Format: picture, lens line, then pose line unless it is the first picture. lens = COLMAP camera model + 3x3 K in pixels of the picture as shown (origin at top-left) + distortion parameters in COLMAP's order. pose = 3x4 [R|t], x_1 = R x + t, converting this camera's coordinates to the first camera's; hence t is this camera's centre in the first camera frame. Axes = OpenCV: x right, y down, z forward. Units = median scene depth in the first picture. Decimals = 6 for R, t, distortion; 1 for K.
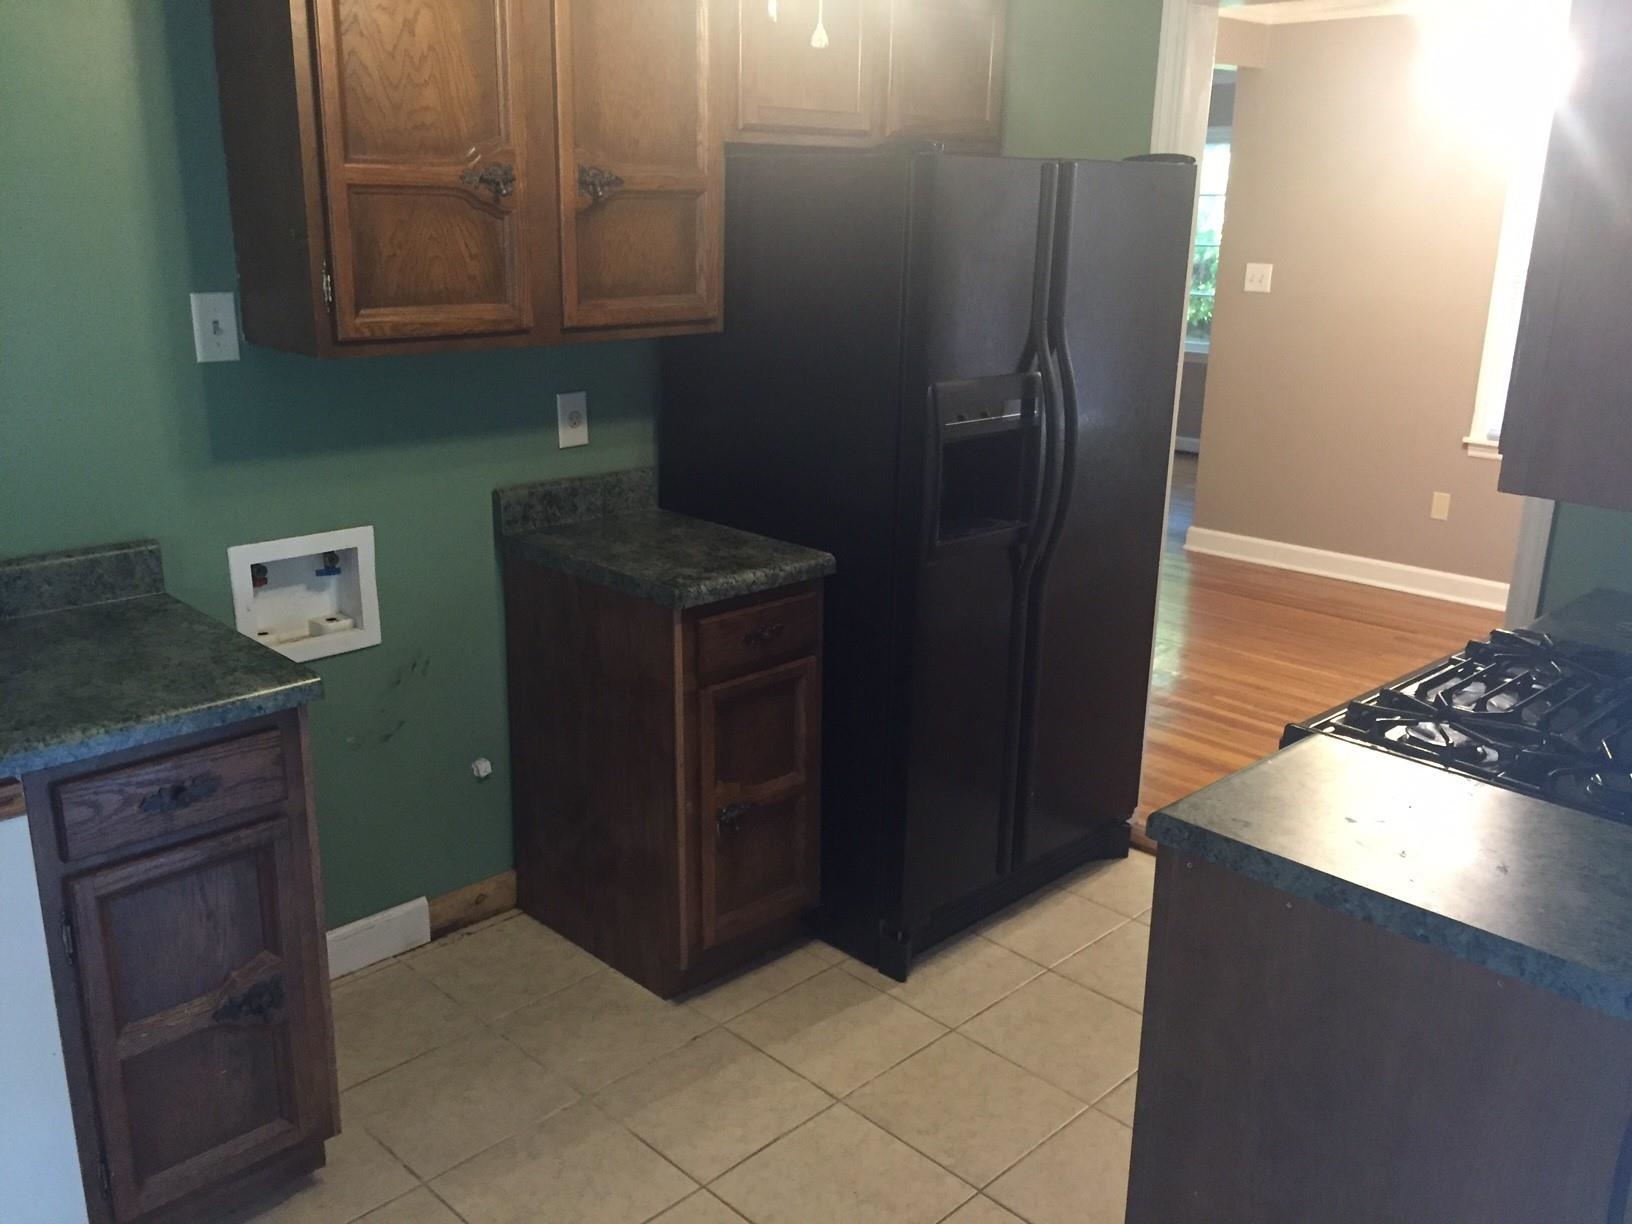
lens RADIAL K [[1382.5, 0, 816.5], [0, 1382.5, 599.1], [0, 0, 1]] dist [0.010624, -0.003298]
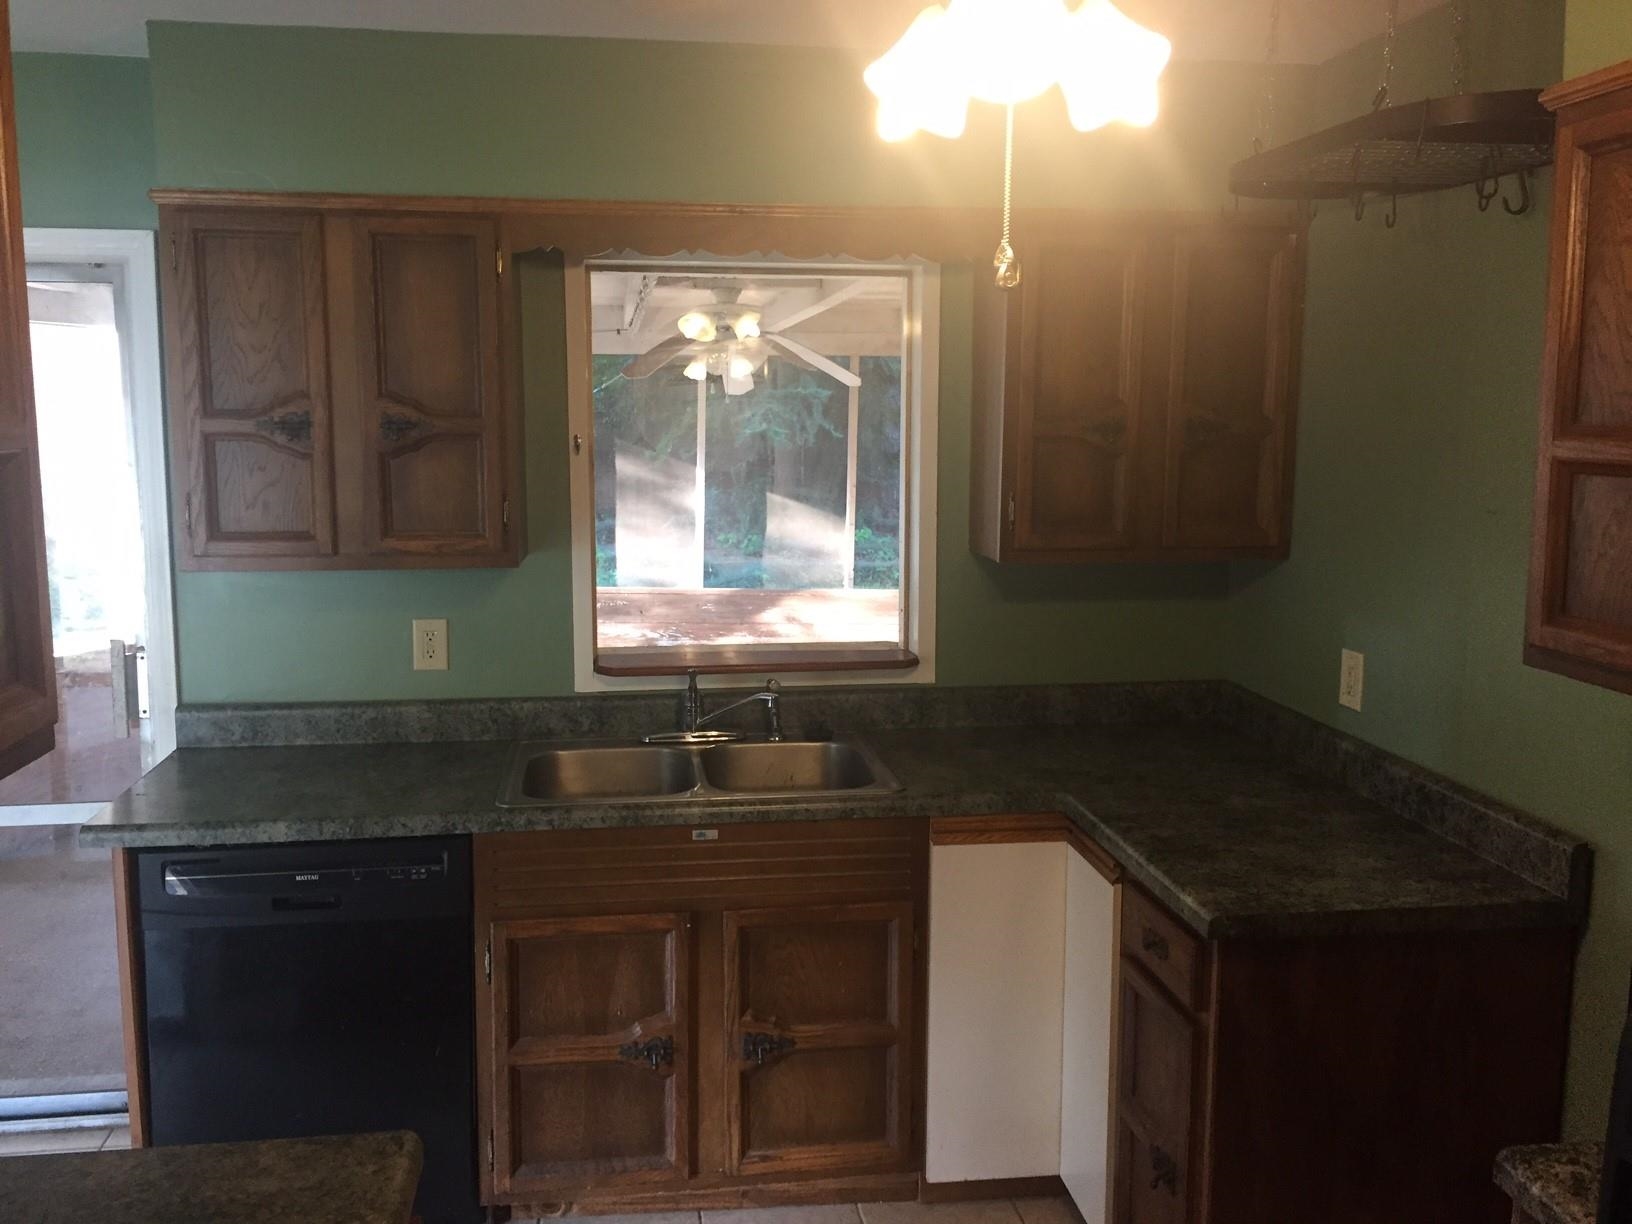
lens RADIAL K [[1382.5, 0, 816.5], [0, 1382.5, 599.1], [0, 0, 1]] dist [0.010624, -0.003298]
pose [[-0.591581, 0.079167, -0.802350, 0.552149], [-0.247532, 0.929270, 0.274198, -0.330042], [0.767307, 0.360818, -0.530142, 1.095804]]
